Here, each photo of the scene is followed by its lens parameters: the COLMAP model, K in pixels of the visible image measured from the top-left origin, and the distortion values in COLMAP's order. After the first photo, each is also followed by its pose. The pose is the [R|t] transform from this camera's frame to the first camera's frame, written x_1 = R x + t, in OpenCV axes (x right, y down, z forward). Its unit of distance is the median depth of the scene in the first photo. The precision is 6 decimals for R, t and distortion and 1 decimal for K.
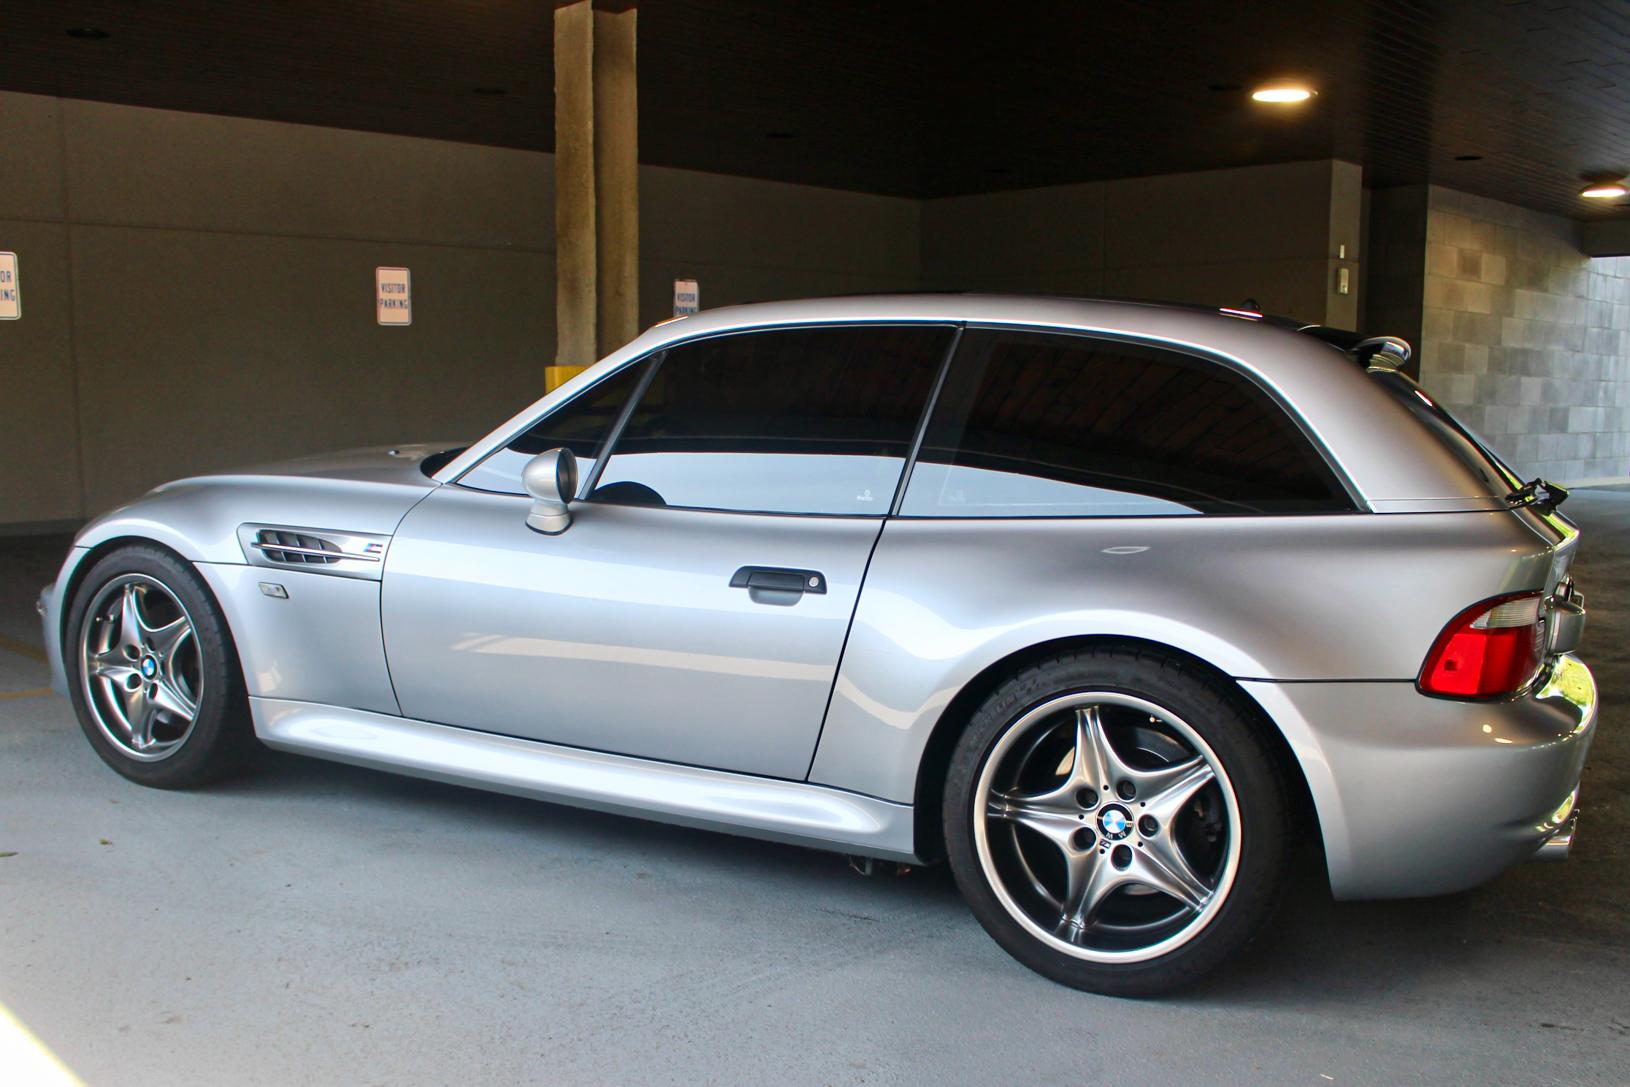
lens RADIAL K [[1512.3, 0, 822.4], [0, 1512.3, 563.9], [0, 0, 1]] dist [-0.160460, 0.143918]
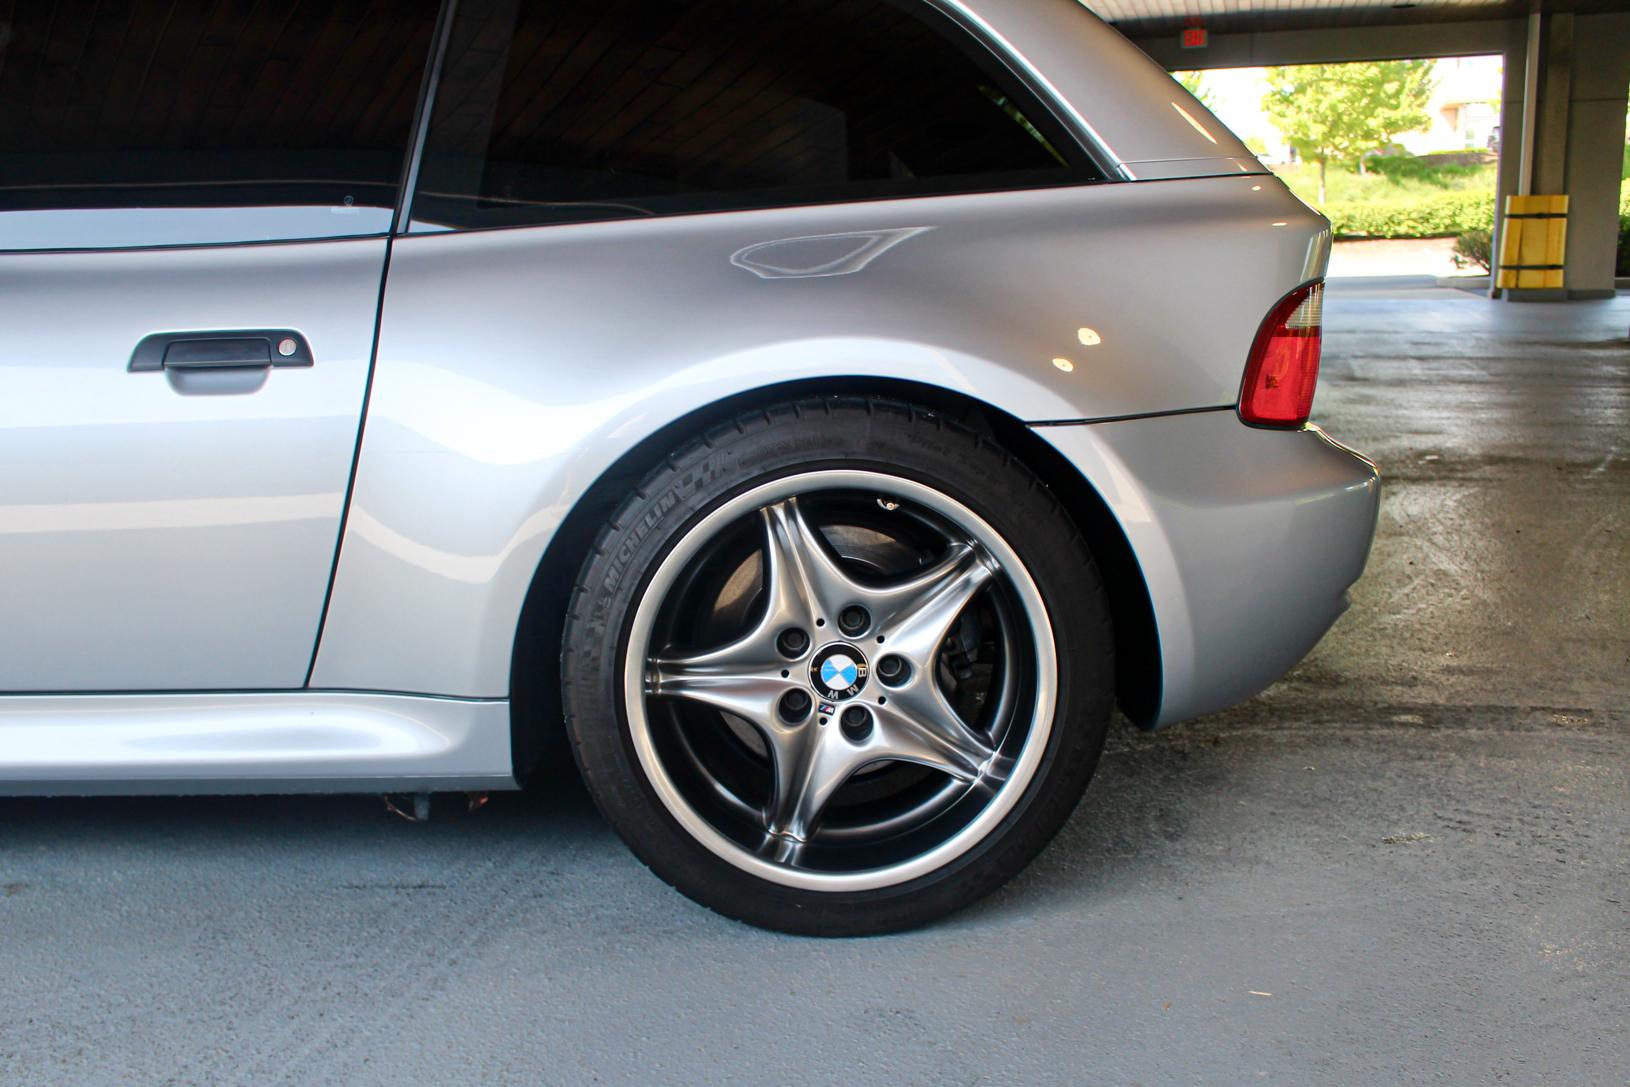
lens RADIAL K [[1512.3, 0, 822.4], [0, 1512.3, 563.9], [0, 0, 1]] dist [-0.160460, 0.143918]
pose [[0.883179, -0.135678, 0.448983, -0.096577], [0.087664, 0.988129, 0.126160, 0.043033], [-0.460770, -0.072062, 0.884589, 0.428200]]
